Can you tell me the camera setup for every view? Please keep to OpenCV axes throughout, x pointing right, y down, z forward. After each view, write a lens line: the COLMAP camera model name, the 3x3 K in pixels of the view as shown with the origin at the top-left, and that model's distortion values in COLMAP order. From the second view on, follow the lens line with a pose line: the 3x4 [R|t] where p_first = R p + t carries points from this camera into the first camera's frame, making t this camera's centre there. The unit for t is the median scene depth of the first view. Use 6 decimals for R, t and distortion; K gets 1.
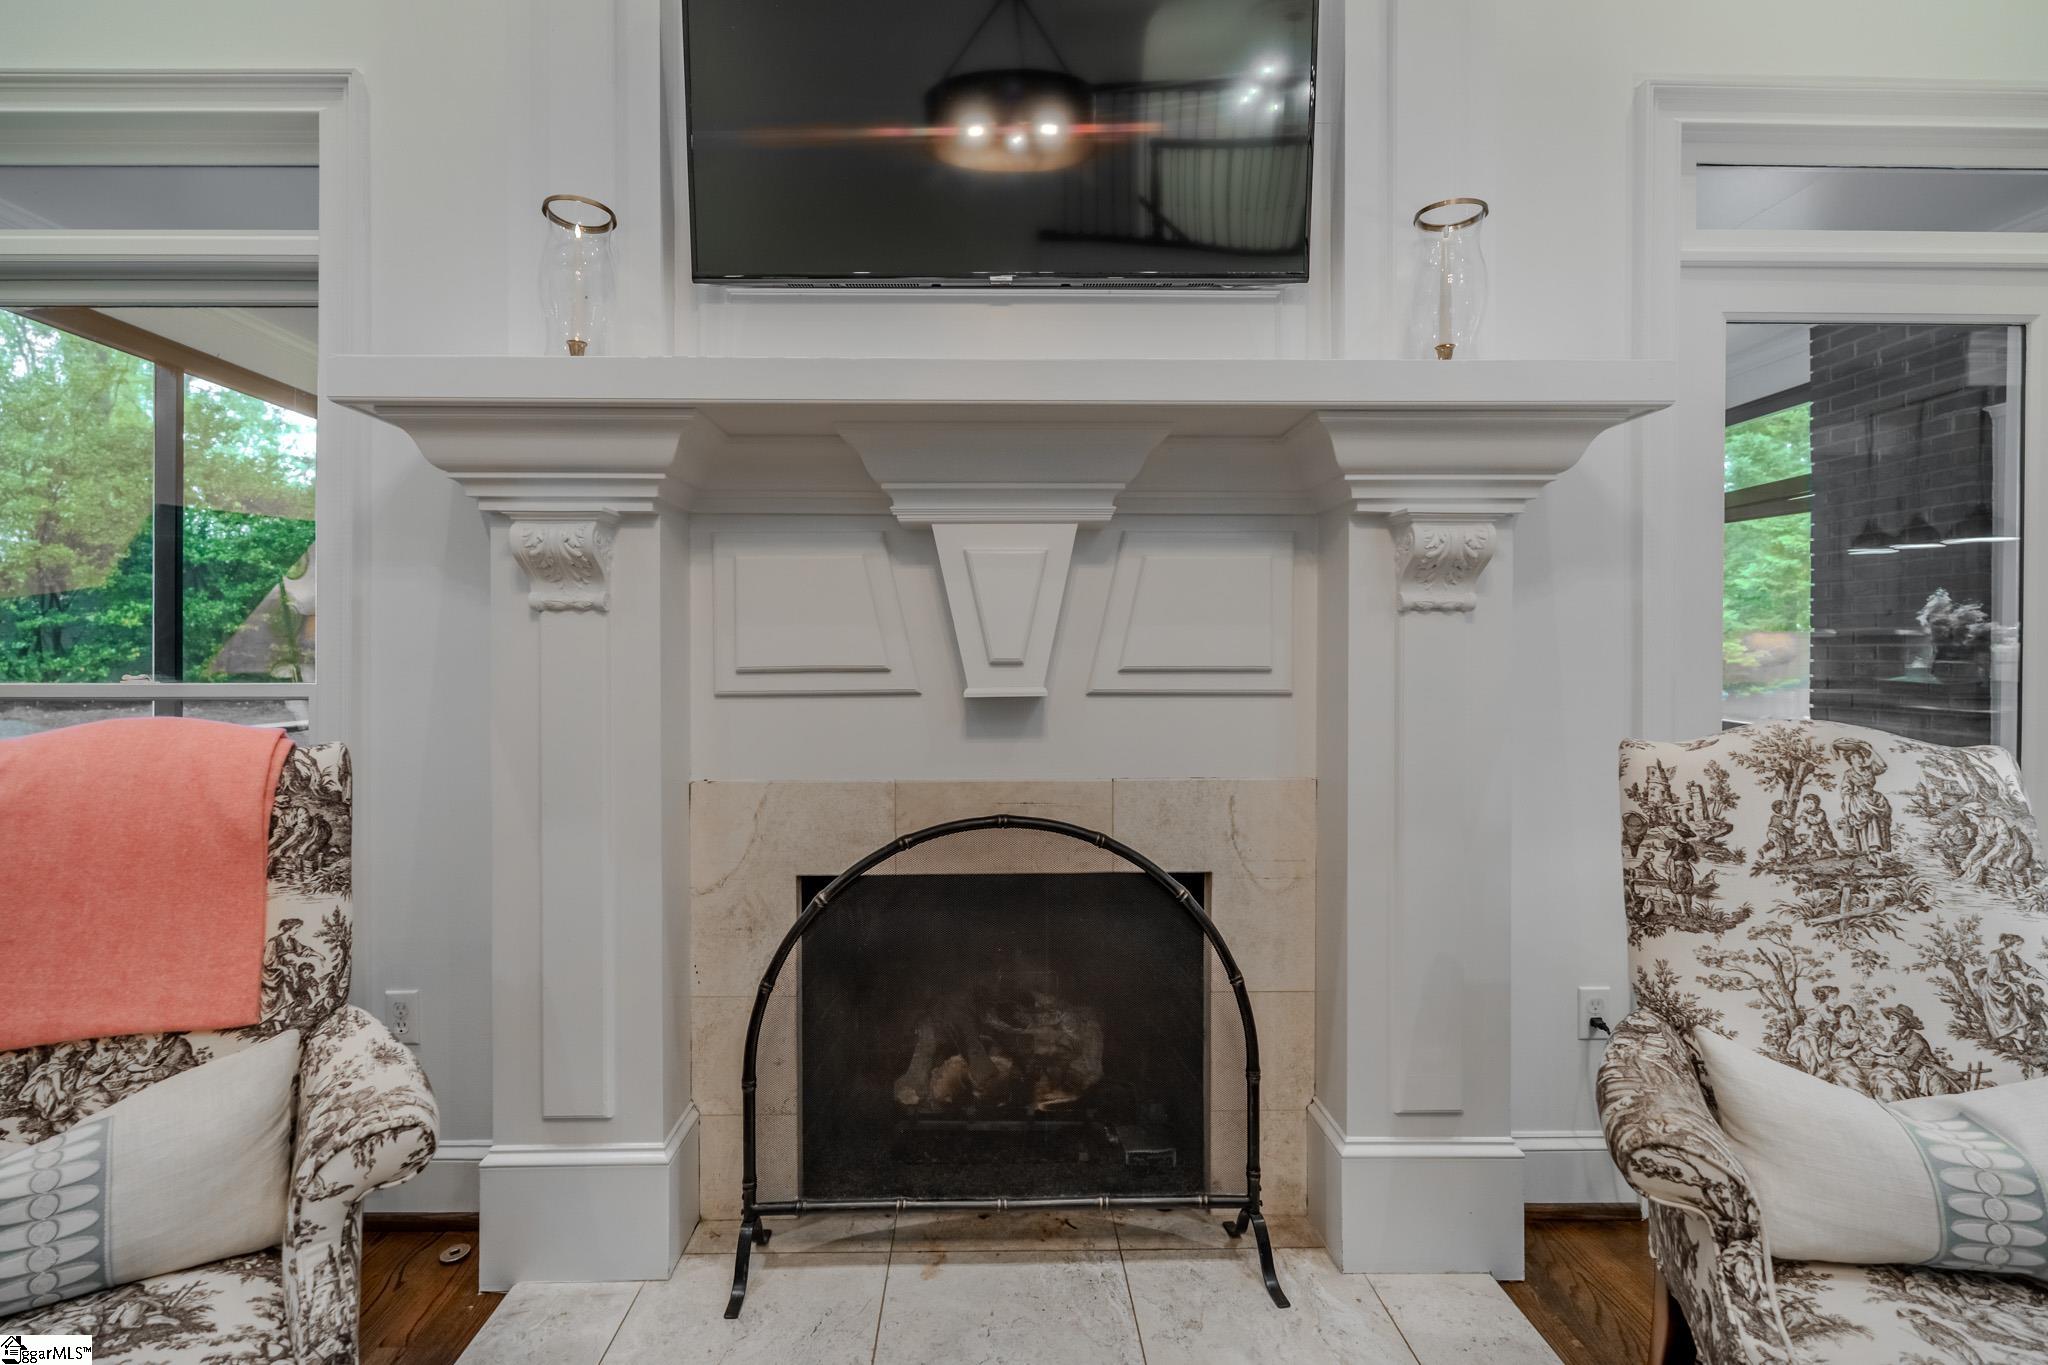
lens RADIAL K [[907.1, 0, 996.8], [0, 907.1, 663.8], [0, 0, 1]] dist [-0.004510, -0.000685]
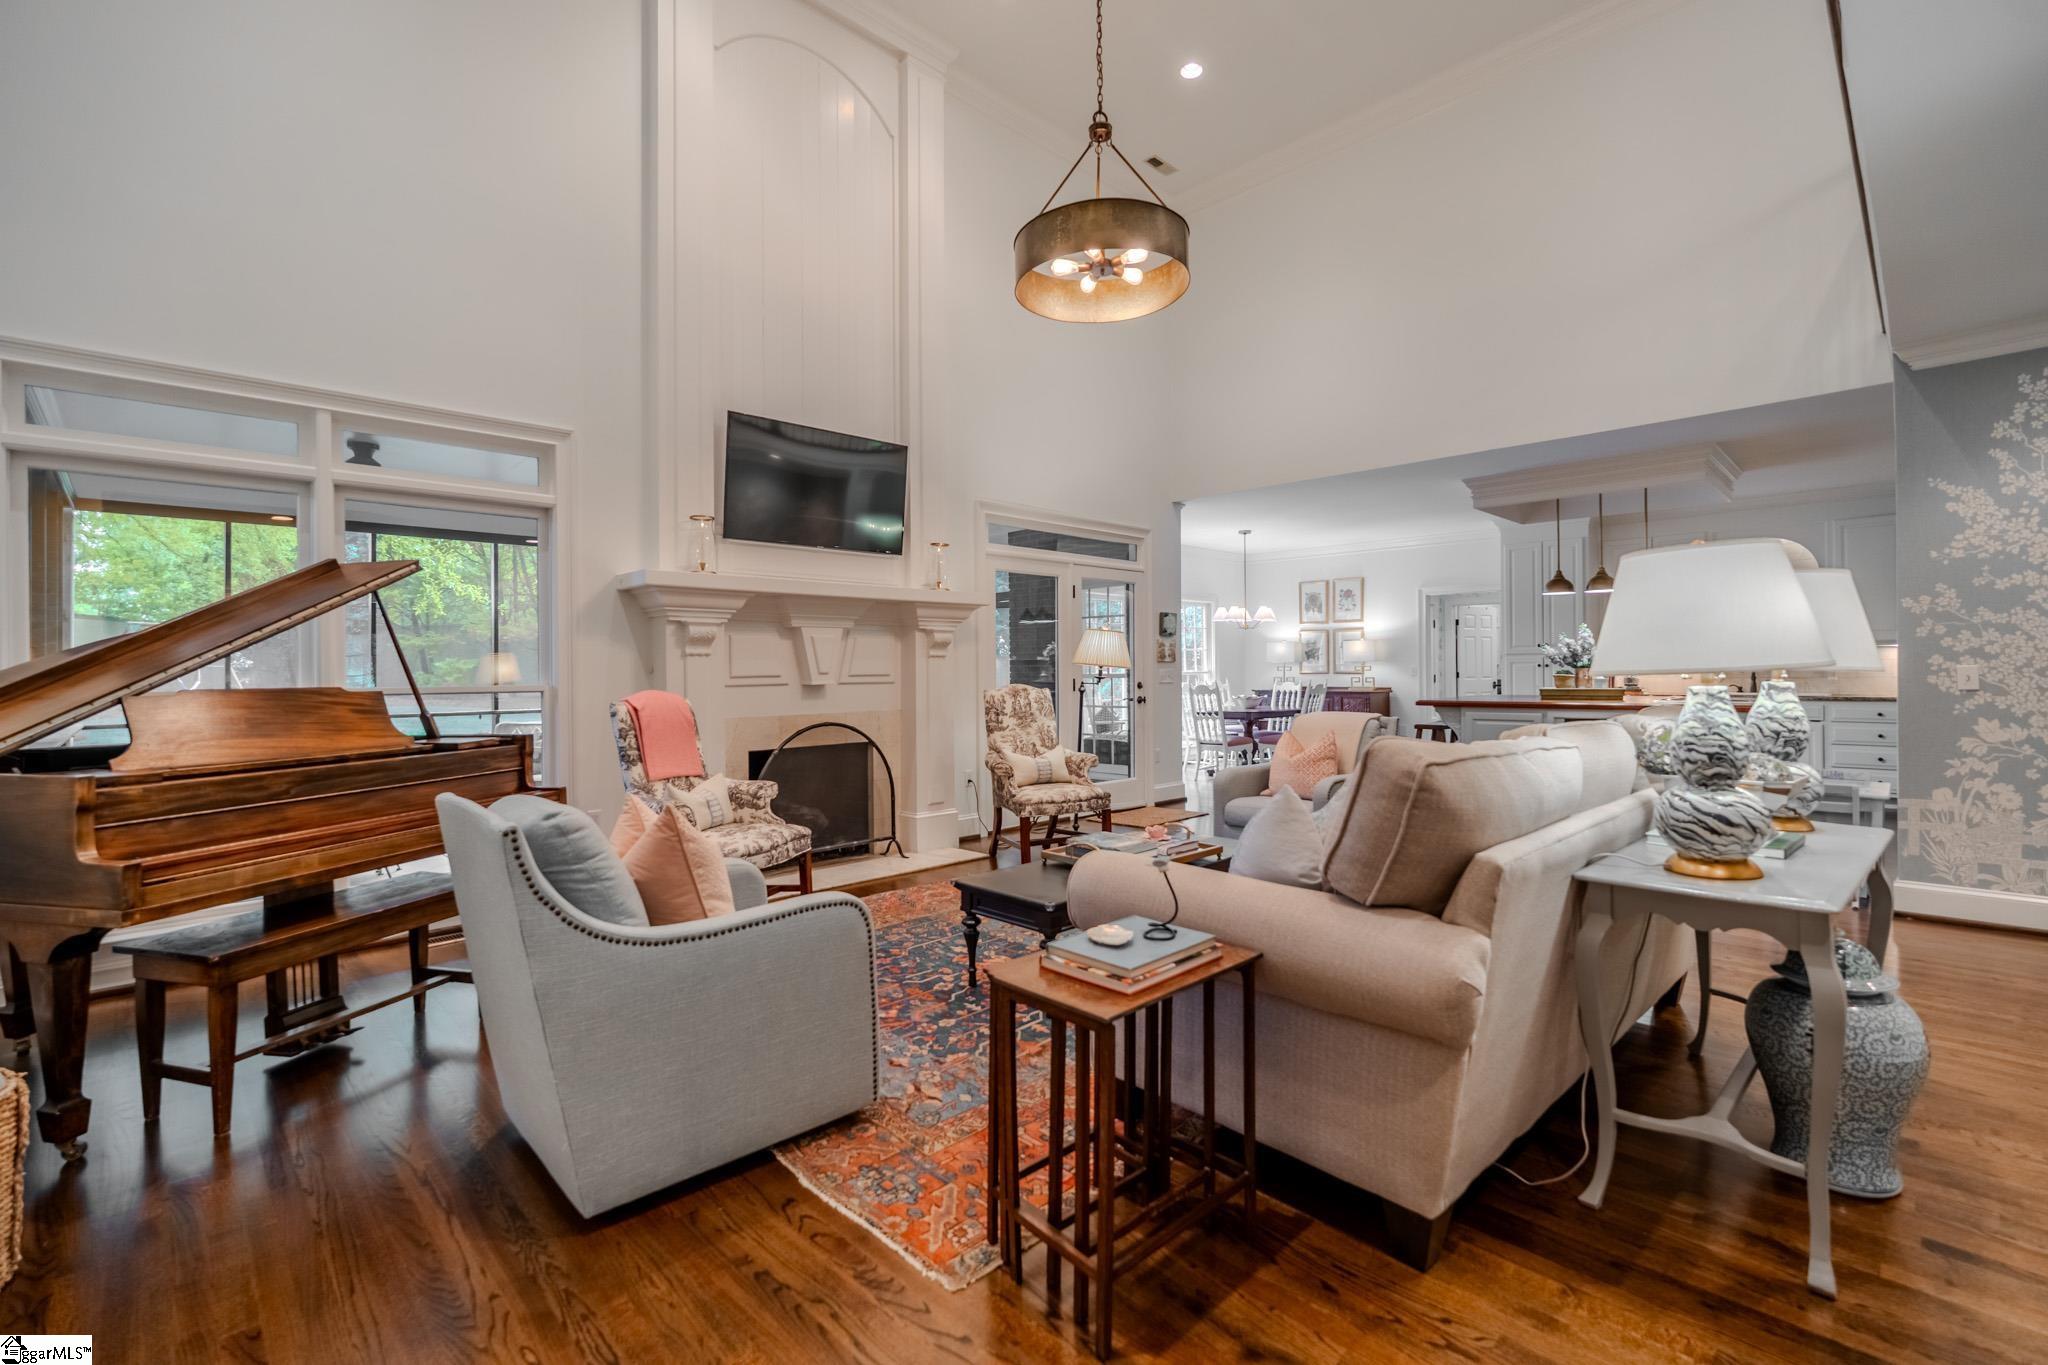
lens RADIAL K [[907.1, 0, 1024.9], [0, 907.1, 669.3], [0, 0, 1]] dist [-0.004510, -0.000685]
pose [[0.721358, -0.006408, 0.692533, -1.674654], [0.012952, 0.999907, -0.004239, 0.007974], [-0.692441, 0.012028, 0.721374, -1.738146]]
